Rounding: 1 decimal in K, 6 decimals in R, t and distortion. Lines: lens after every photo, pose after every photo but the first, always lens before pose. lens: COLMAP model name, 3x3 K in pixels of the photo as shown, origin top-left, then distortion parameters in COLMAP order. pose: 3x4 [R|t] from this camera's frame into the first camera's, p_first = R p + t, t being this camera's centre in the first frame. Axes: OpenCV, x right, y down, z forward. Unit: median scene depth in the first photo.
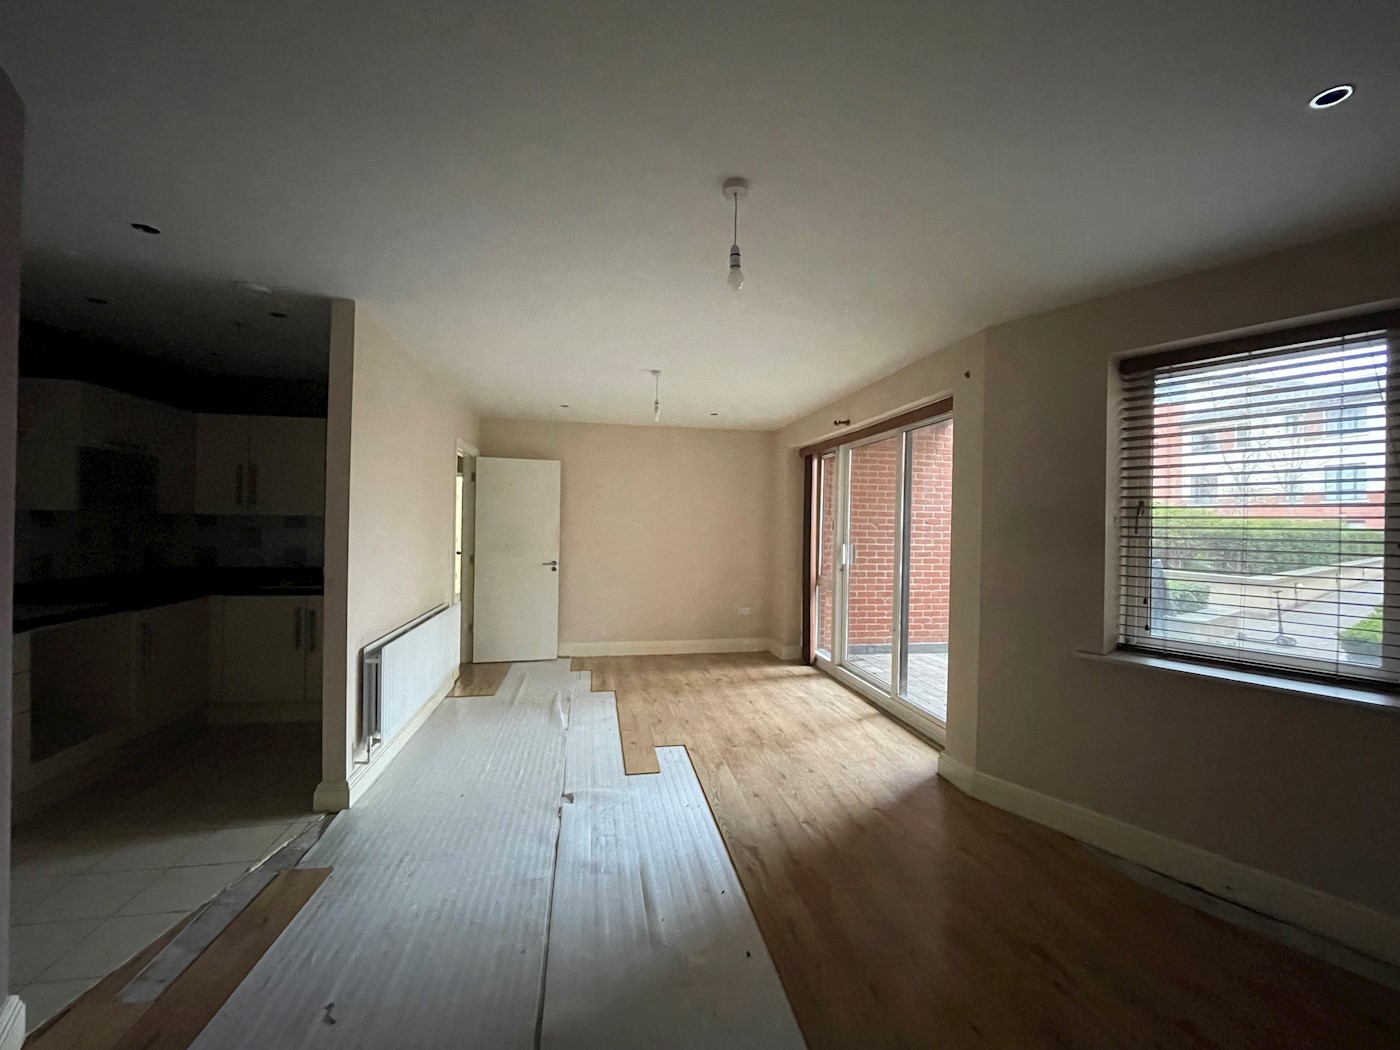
lens RADIAL K [[578.4, 0, 700.0], [0, 578.4, 525.0], [0, 0, 1]] dist [0.000019, -0.000532]
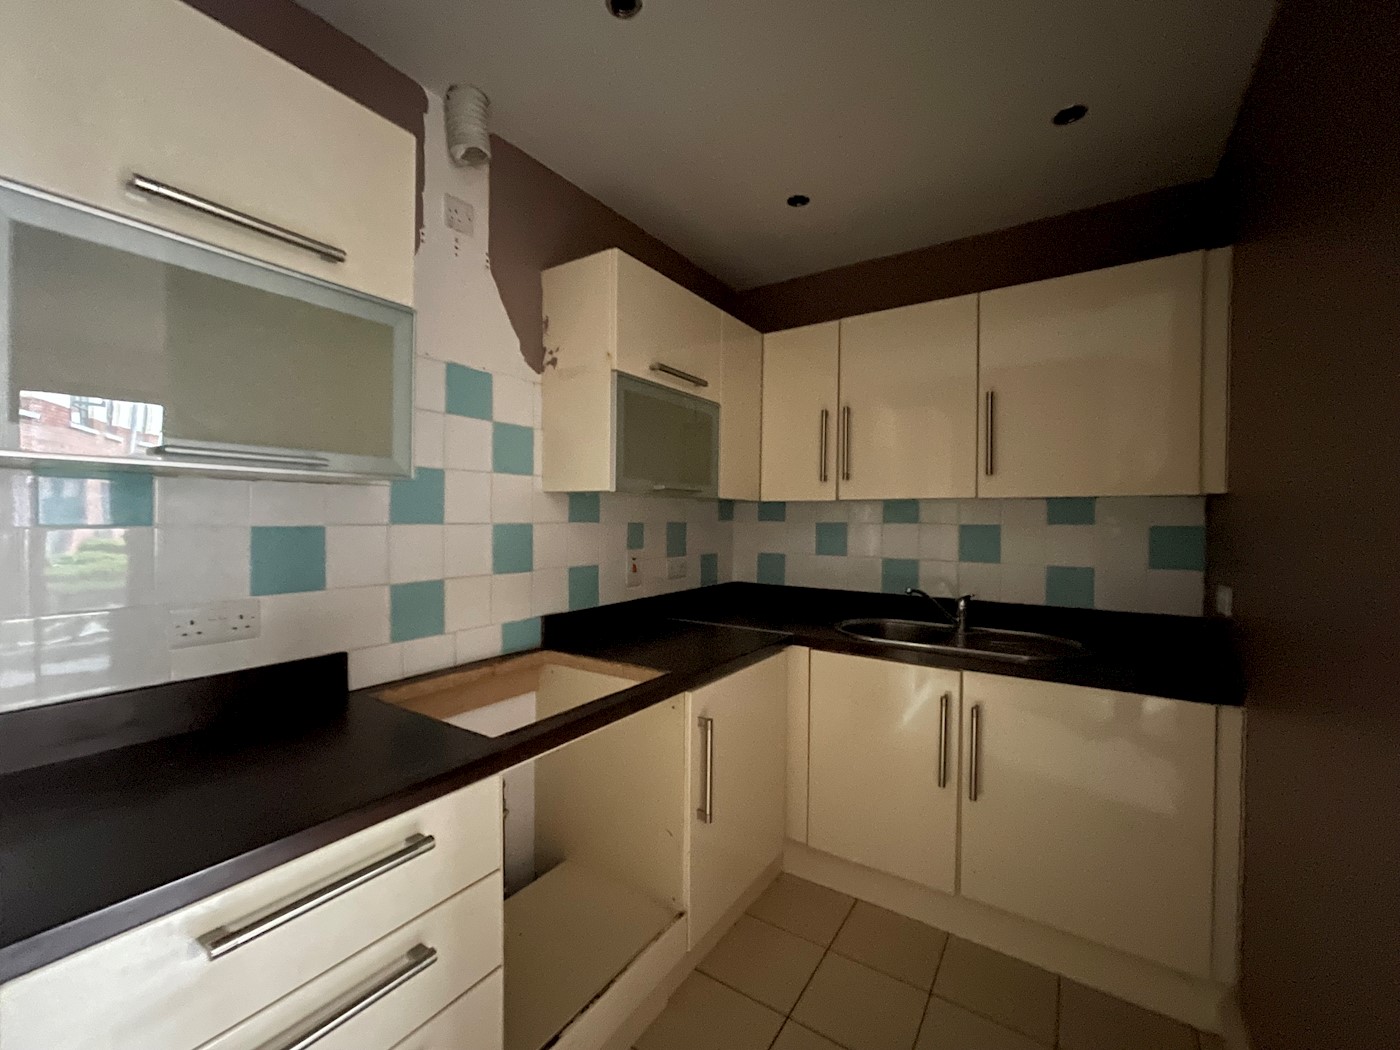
lens RADIAL K [[578.4, 0, 700.0], [0, 578.4, 525.0], [0, 0, 1]] dist [0.000019, -0.000532]
pose [[0.719649, -0.004852, -0.694322, -0.499899], [0.006027, 0.999982, -0.000741, 0.006337], [0.694312, -0.003651, 0.719665, 0.517915]]
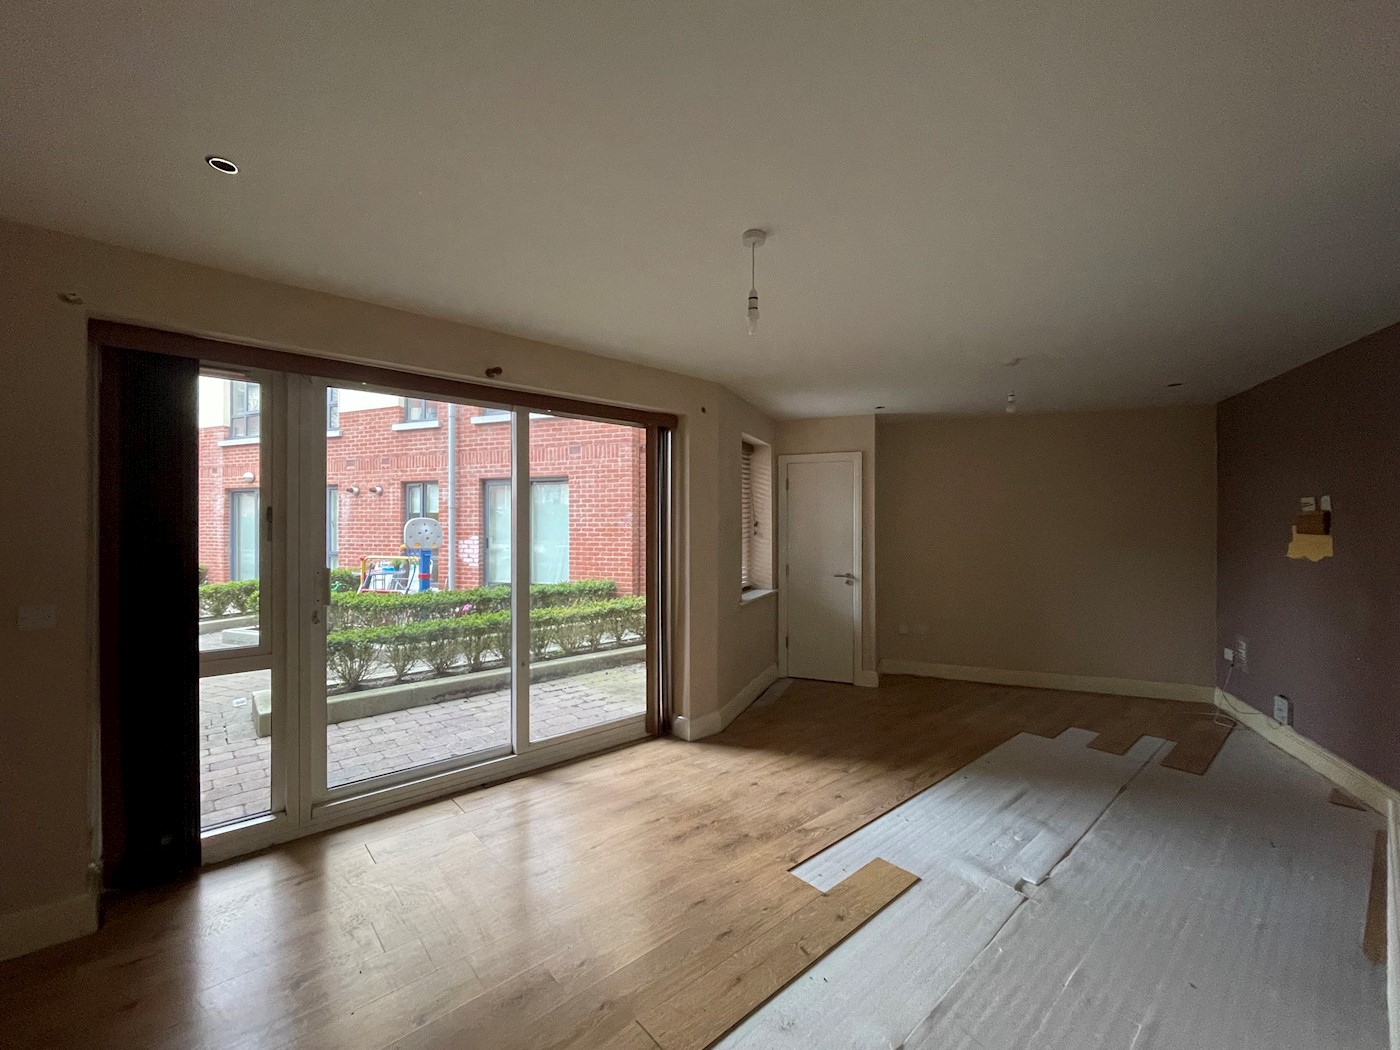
lens RADIAL K [[585.2, 0, 698.4], [0, 585.2, 527.5], [0, 0, 1]] dist [0.000644, -0.000071]
pose [[-0.513324, -0.019643, 0.857970, -0.492225], [-0.010151, 0.999807, 0.016817, -0.019267], [-0.858135, -0.000077, -0.513425, 1.305268]]
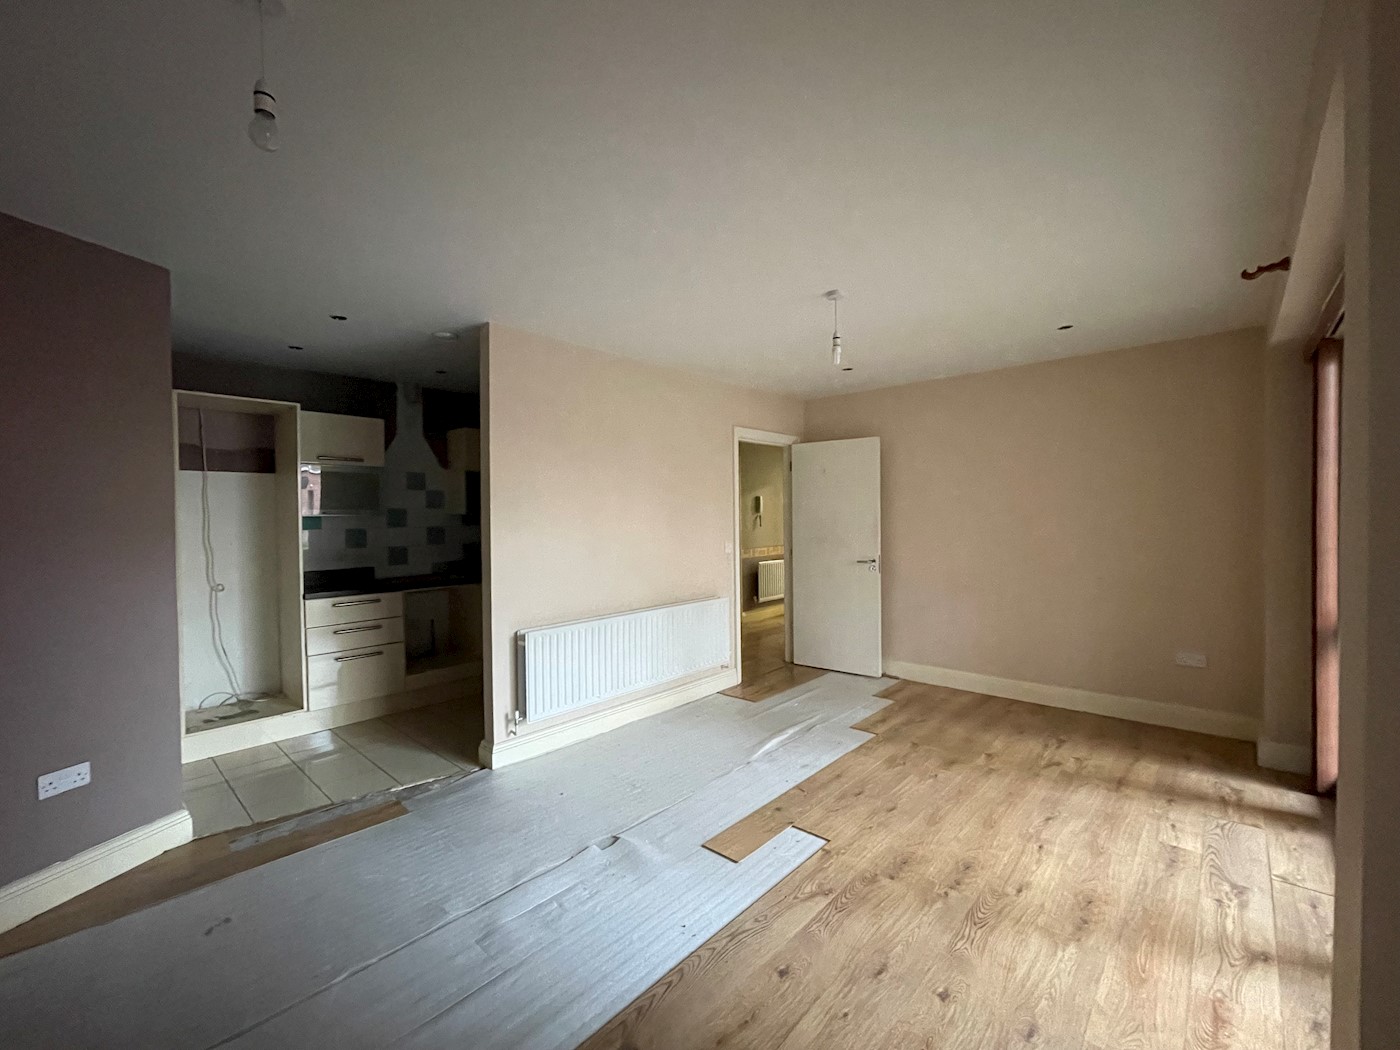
lens RADIAL K [[585.2, 0, 698.4], [0, 585.2, 527.5], [0, 0, 1]] dist [0.000644, -0.000071]
pose [[0.603601, -0.009067, -0.797235, 0.387418], [0.021470, 0.999758, 0.004885, 0.011299], [0.796998, -0.020066, 0.603649, 0.437012]]
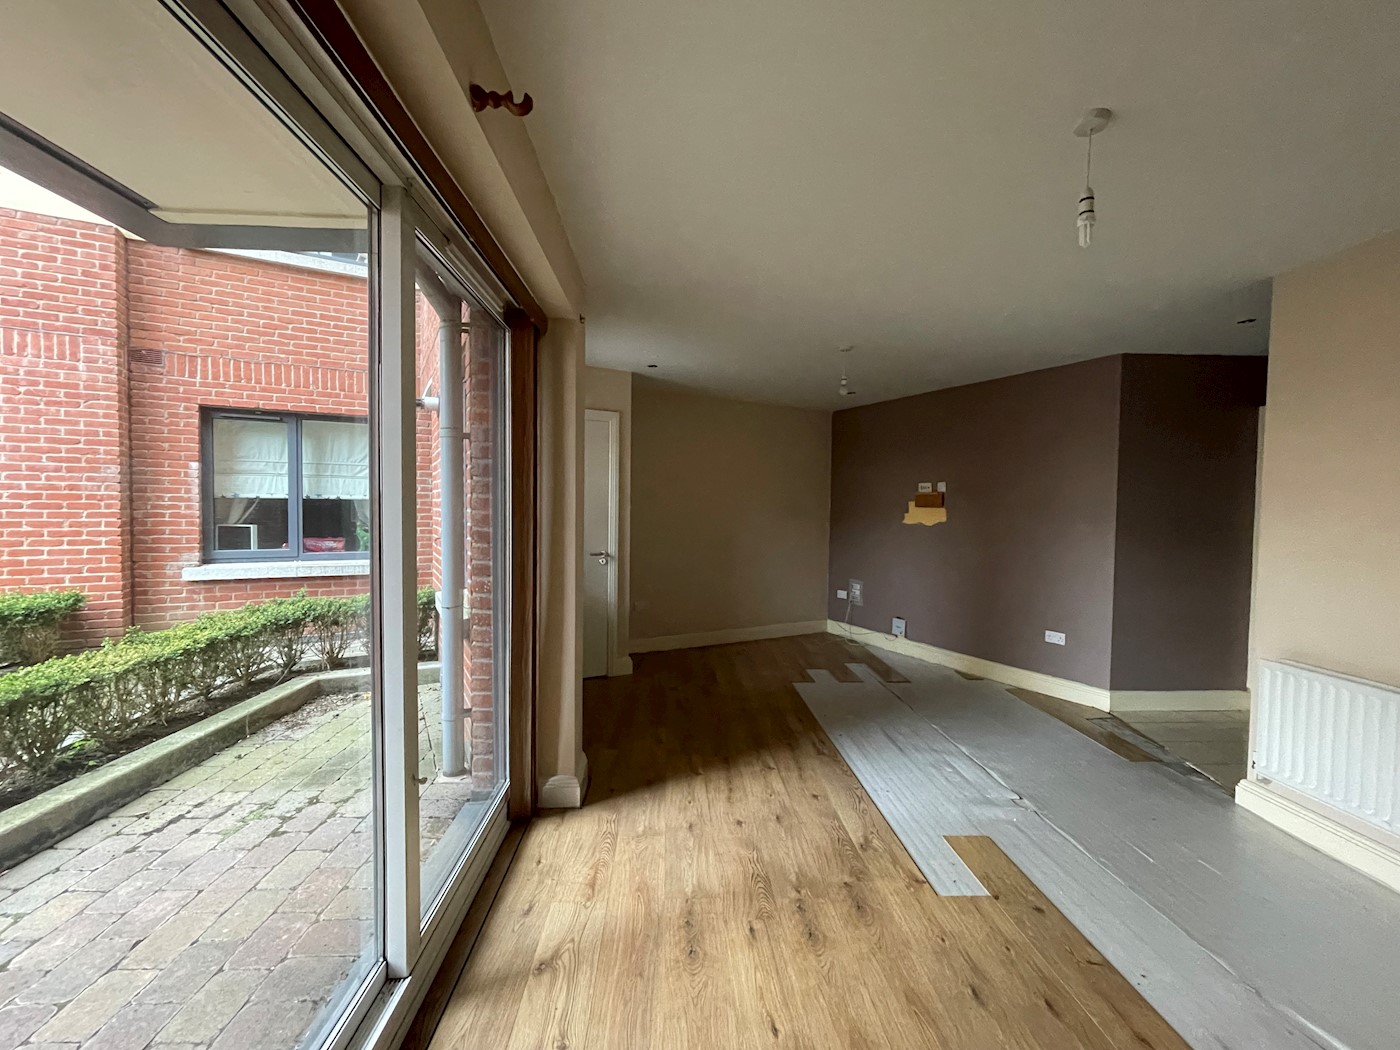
lens RADIAL K [[585.2, 0, 698.4], [0, 585.2, 527.5], [0, 0, 1]] dist [0.000644, -0.000071]
pose [[-0.990619, -0.035160, 0.132056, 0.129206], [-0.030535, 0.998853, 0.036884, 0.008663], [-0.133201, 0.032506, -0.990556, 1.444540]]
